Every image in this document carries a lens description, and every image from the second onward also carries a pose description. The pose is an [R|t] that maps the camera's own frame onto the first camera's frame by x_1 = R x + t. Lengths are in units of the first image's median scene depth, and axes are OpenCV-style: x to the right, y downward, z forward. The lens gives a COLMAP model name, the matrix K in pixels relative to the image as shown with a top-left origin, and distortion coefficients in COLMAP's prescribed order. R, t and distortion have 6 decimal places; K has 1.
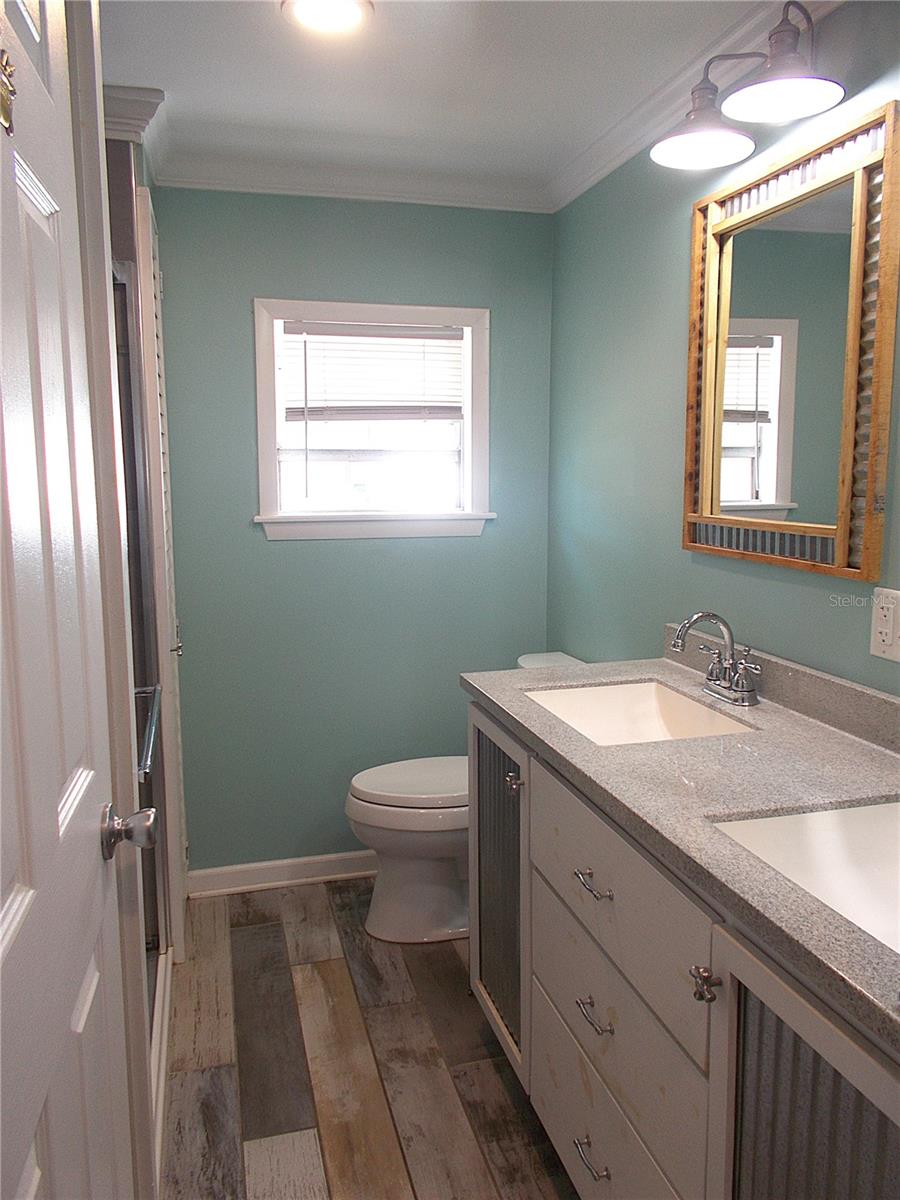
lens RADIAL K [[914.1, 0, 452.5], [0, 914.1, 594.9], [0, 0, 1]] dist [0.043612, -0.039814]
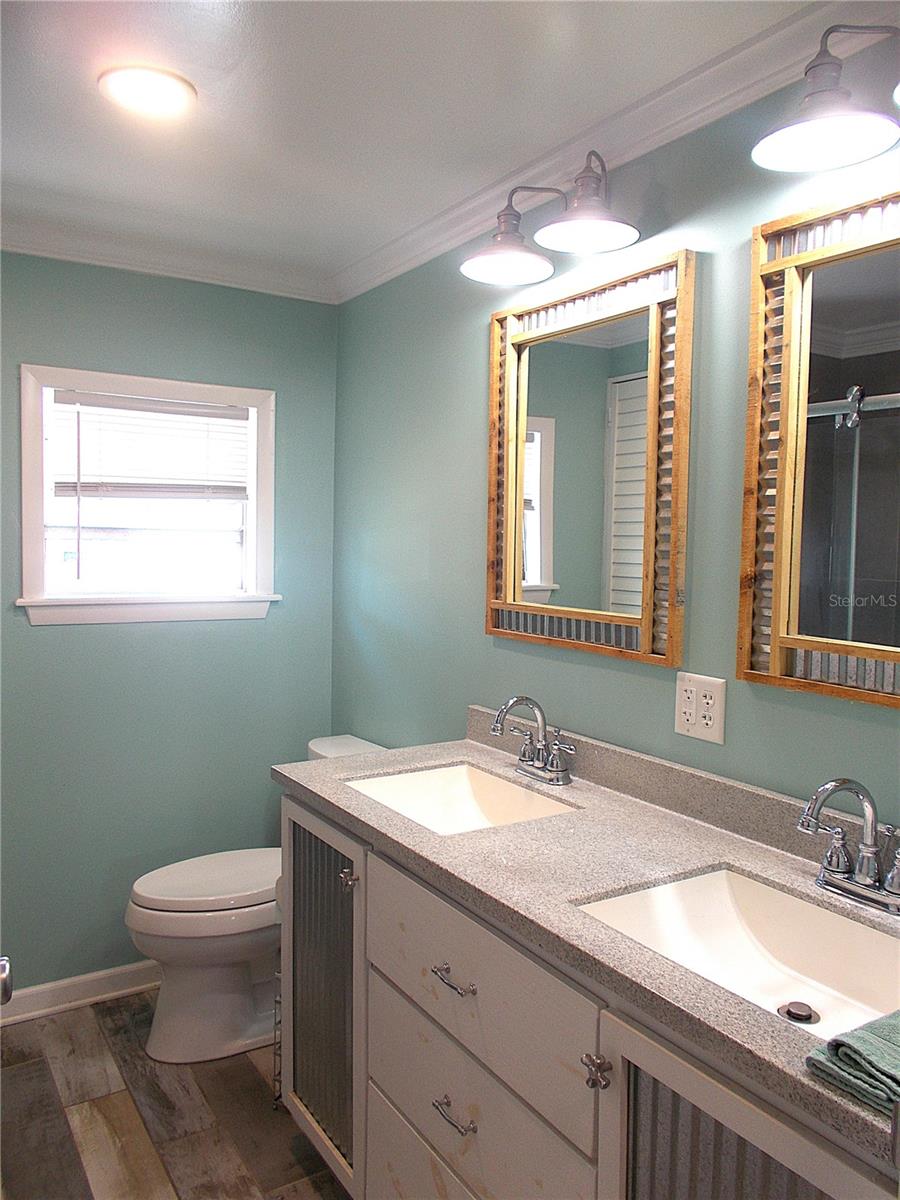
lens RADIAL K [[915.9, 0, 448.6], [0, 915.9, 600.7], [0, 0, 1]] dist [0.022517, -0.017535]
pose [[0.957006, 0.000227, 0.290069, -0.101172], [0.020500, 0.997446, -0.068416, -0.018951], [-0.289344, 0.071421, 0.954557, 0.016510]]
